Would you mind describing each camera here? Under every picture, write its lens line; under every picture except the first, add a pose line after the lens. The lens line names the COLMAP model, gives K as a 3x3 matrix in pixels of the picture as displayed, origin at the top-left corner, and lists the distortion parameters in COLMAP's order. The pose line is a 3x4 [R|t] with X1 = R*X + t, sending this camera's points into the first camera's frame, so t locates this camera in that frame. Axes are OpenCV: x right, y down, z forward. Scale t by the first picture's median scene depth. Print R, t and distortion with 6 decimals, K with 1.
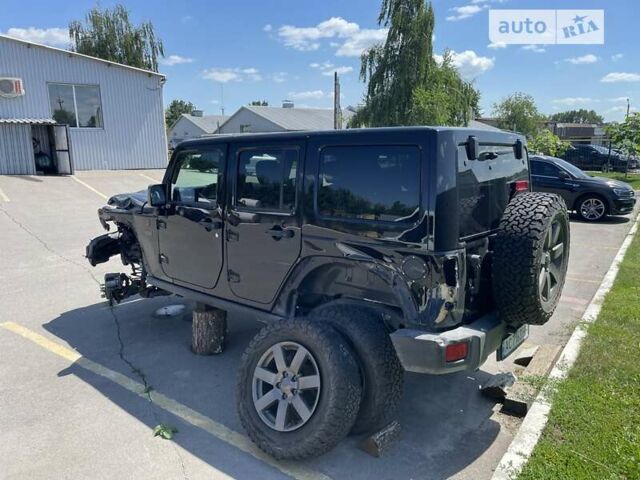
lens RADIAL K [[484.7, 0, 323.7], [0, 484.7, 248.1], [0, 0, 1]] dist [0.063218, -0.079055]
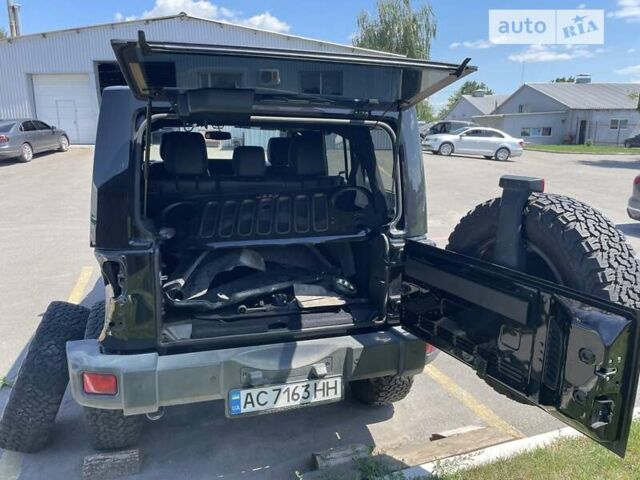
lens RADIAL K [[484.7, 0, 321.3], [0, 484.7, 241.2], [0, 0, 1]] dist [0.063218, -0.079055]
pose [[0.839592, 0.128056, -0.527909, 0.105373], [-0.116737, 0.991645, 0.054885, -0.010323], [0.530527, 0.015545, 0.847526, 0.060589]]
